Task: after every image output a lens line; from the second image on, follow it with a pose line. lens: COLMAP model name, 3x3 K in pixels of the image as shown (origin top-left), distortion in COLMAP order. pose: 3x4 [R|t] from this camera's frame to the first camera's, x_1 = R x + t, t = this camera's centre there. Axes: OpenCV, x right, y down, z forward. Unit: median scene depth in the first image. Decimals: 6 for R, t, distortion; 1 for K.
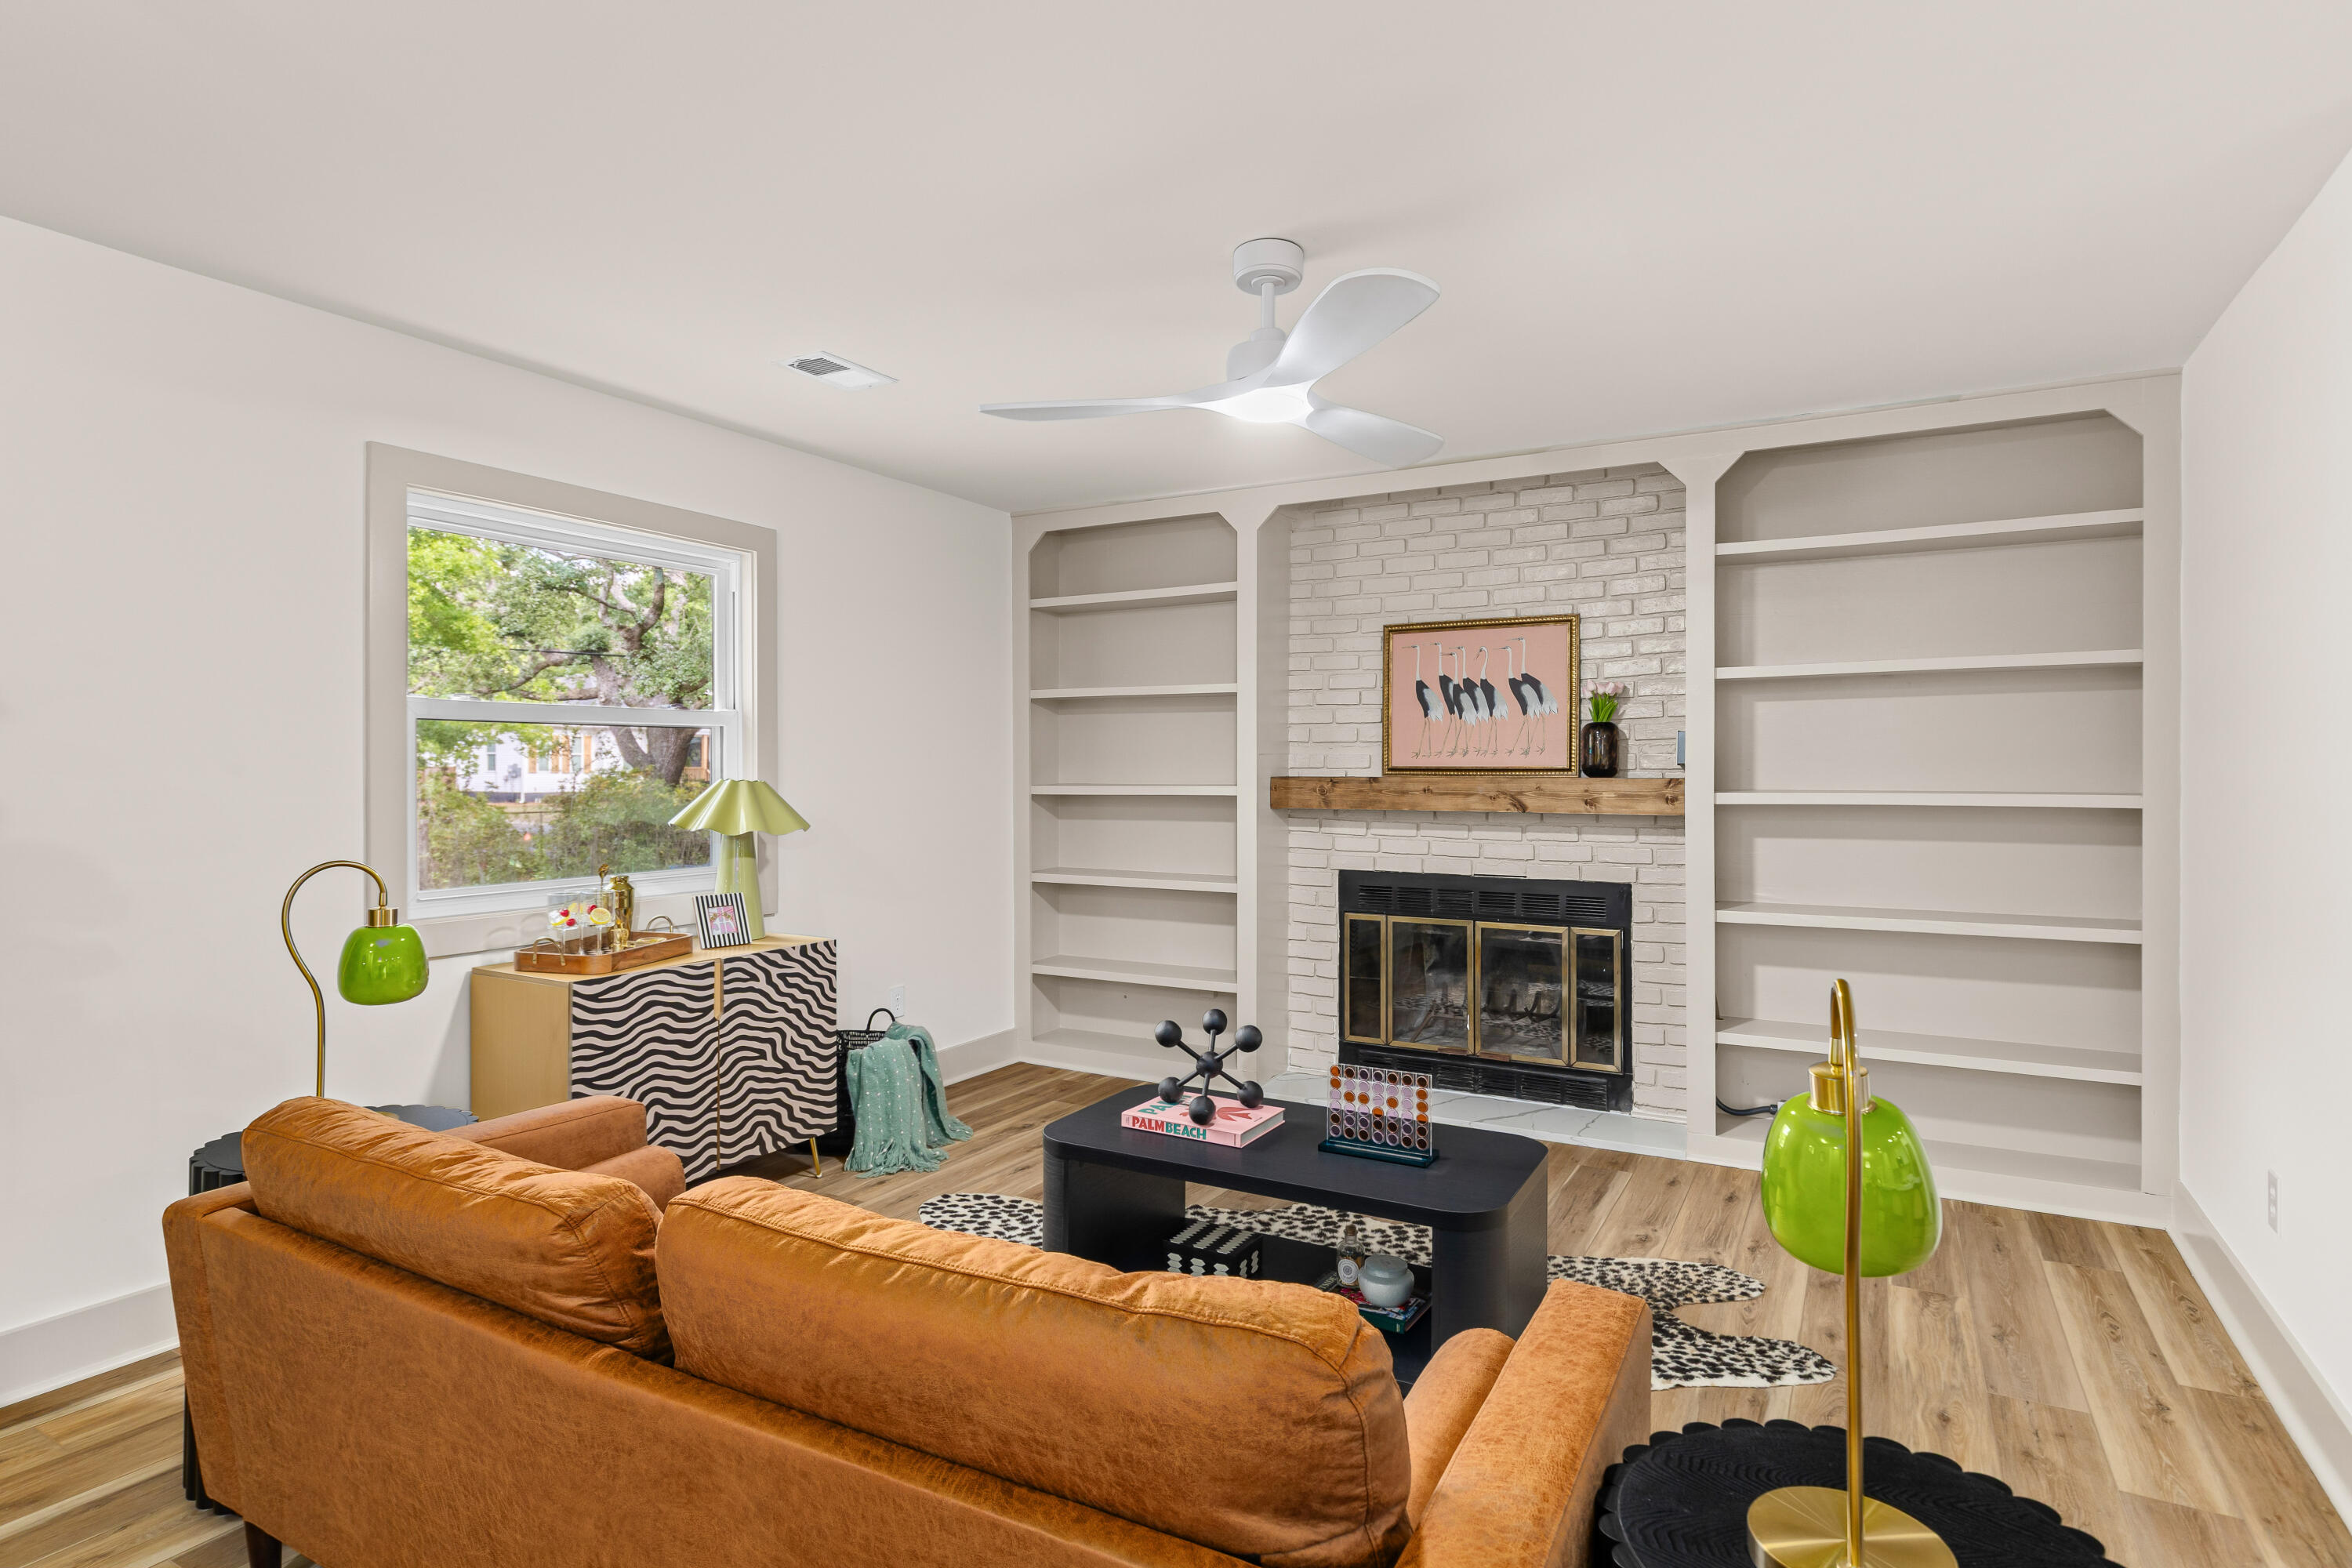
lens RADIAL K [[1228.6, 0, 1175.7], [0, 1228.6, 776.1], [0, 0, 1]] dist [-0.000711, -0.001281]
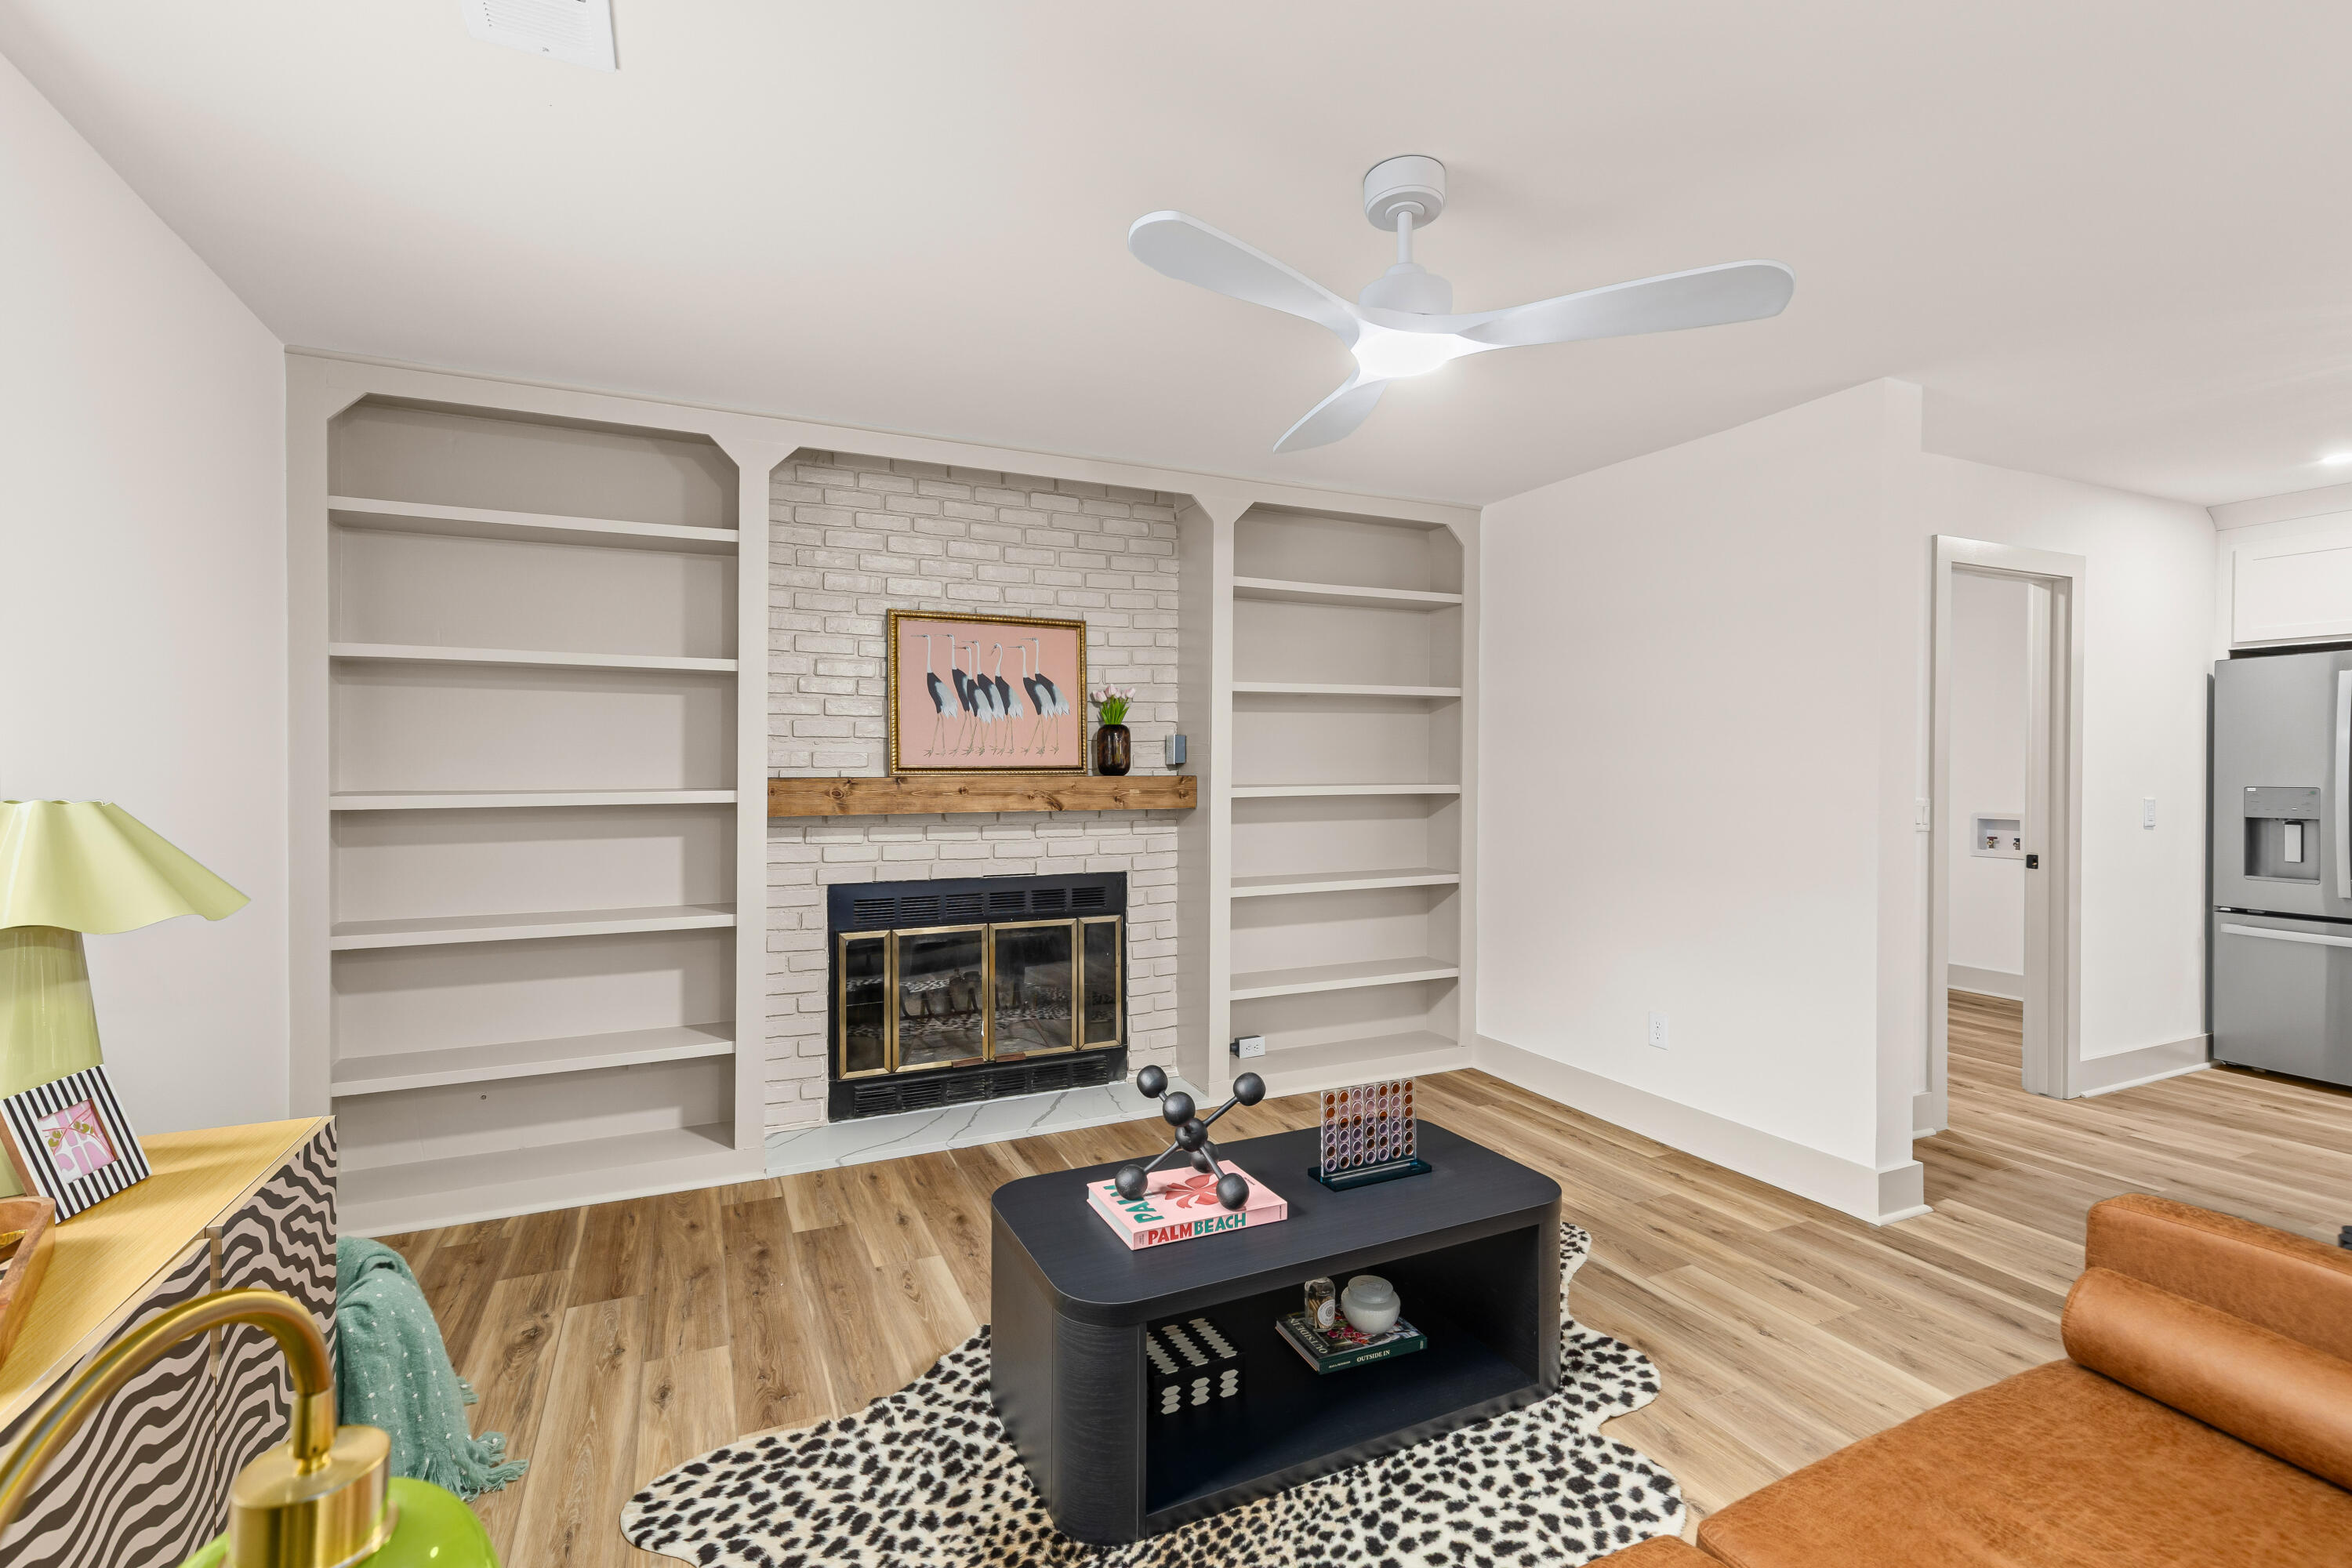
lens RADIAL K [[1060.5, 0, 1179.4], [0, 1060.5, 774.7], [0, 0, 1]] dist [0.005079, -0.000461]
pose [[0.577219, -0.008248, 0.816548, -0.366015], [0.005522, 0.999966, 0.006197, -0.004964], [-0.816571, 0.000932, 0.577244, 0.401140]]
